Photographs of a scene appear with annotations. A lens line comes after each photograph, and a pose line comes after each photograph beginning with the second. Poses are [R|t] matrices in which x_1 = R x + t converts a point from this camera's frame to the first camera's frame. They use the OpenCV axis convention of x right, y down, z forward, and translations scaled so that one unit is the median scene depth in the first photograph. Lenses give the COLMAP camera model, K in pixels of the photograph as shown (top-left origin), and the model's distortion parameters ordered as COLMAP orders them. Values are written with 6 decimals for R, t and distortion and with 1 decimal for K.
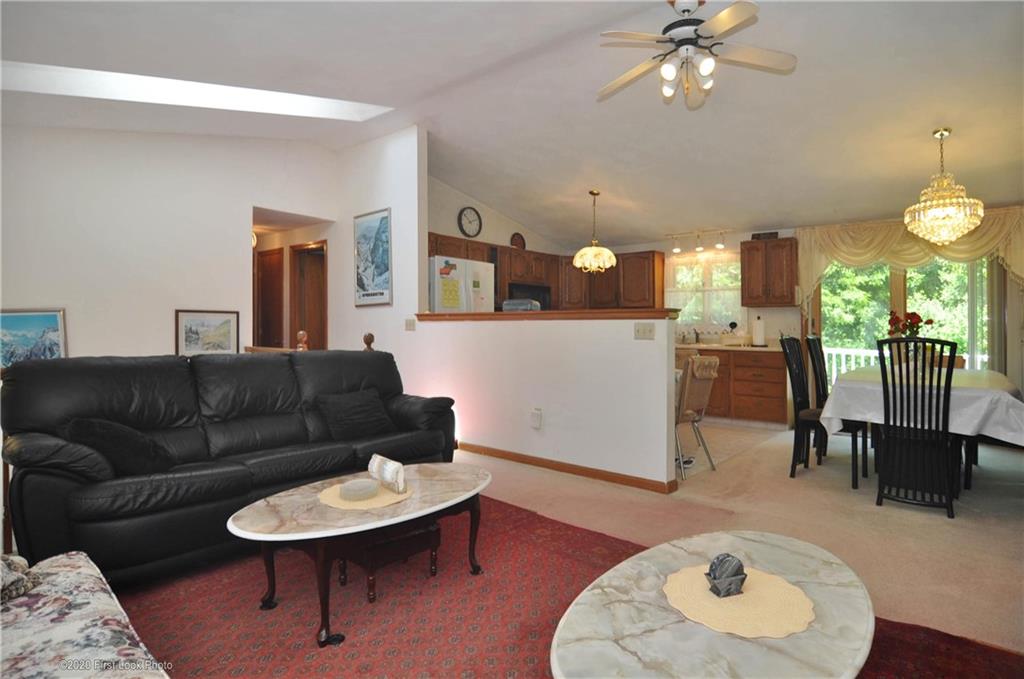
lens RADIAL K [[544.9, 0, 513.1], [0, 544.9, 329.8], [0, 0, 1]] dist [-0.015050, -0.001021]
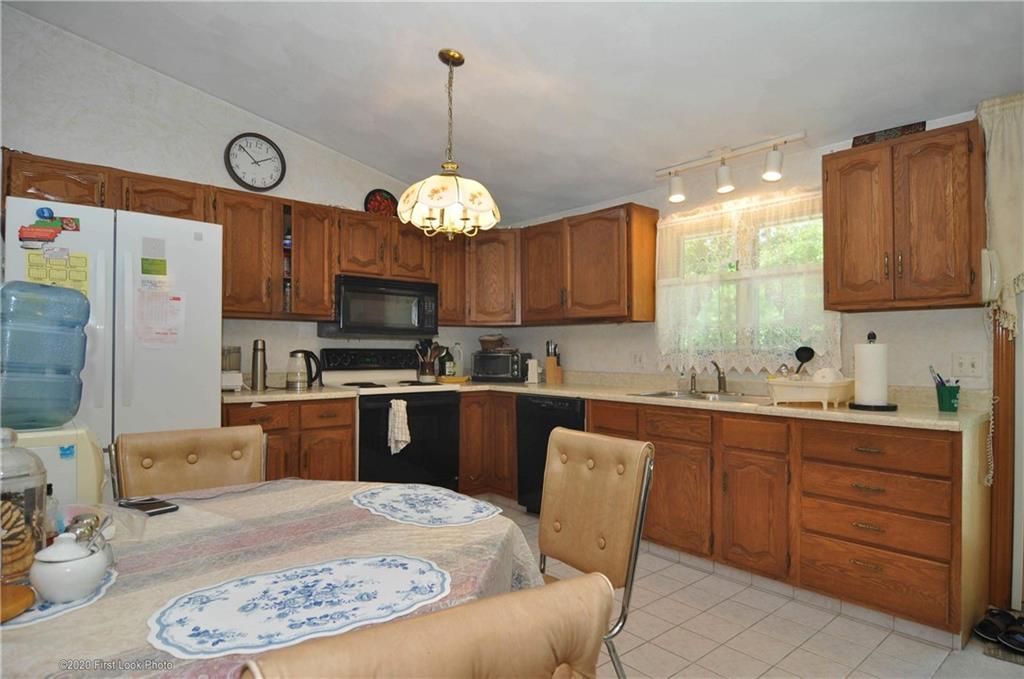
lens RADIAL K [[544.9, 0, 454.3], [0, 544.9, 358.2], [0, 0, 1]] dist [-0.015050, -0.001021]
pose [[0.975915, 0.000667, -0.218150, 0.232522], [0.001828, 0.999935, 0.011232, -0.010998], [0.218144, -0.011361, 0.975851, 0.530450]]
